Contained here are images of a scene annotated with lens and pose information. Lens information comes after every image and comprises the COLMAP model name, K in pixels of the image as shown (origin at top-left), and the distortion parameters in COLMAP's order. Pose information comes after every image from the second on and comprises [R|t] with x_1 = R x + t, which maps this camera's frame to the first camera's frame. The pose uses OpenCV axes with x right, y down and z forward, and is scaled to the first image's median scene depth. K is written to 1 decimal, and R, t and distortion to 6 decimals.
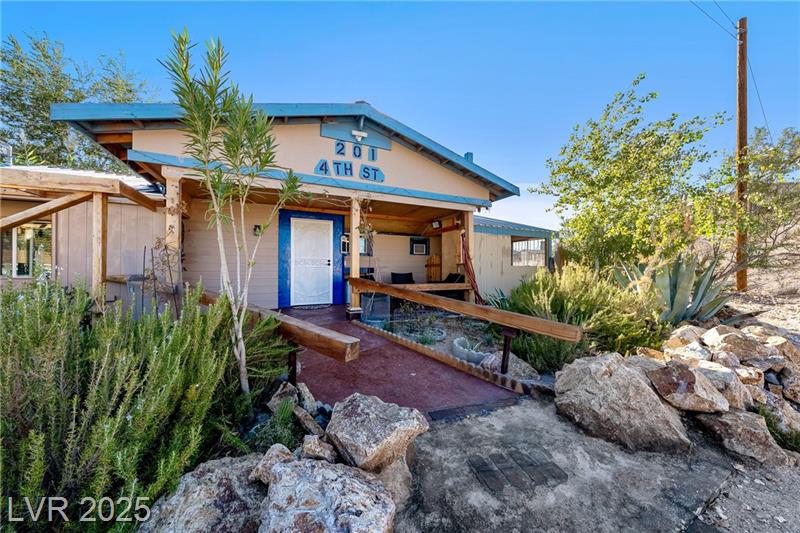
lens RADIAL K [[279.5, 0, 405.6], [0, 279.5, 268.9], [0, 0, 1]] dist [0.000374, -0.000045]
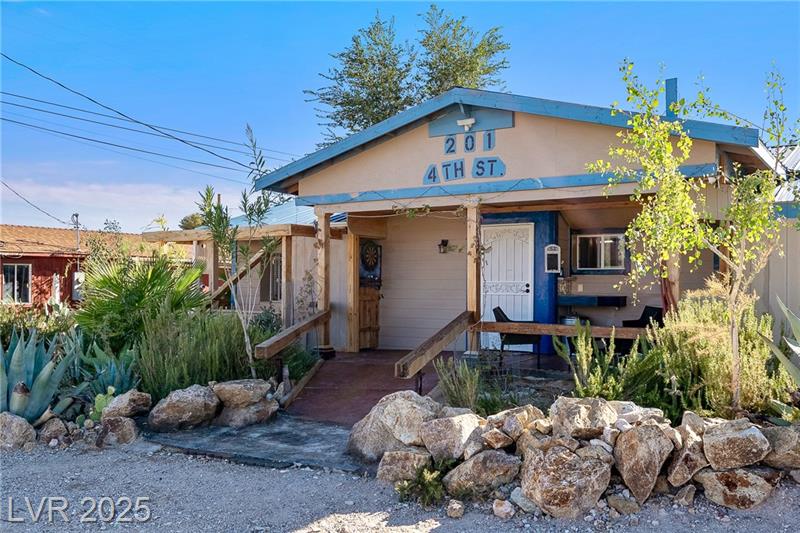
lens RADIAL K [[791.7, 0, 402.0], [0, 791.7, 291.2], [0, 0, 1]] dist [-0.000503, -0.000855]
pose [[0.492902, 0.007088, -0.870056, 1.585308], [-0.002535, 0.999974, 0.006710, -0.036385], [0.870081, -0.001102, 0.492907, -0.202981]]
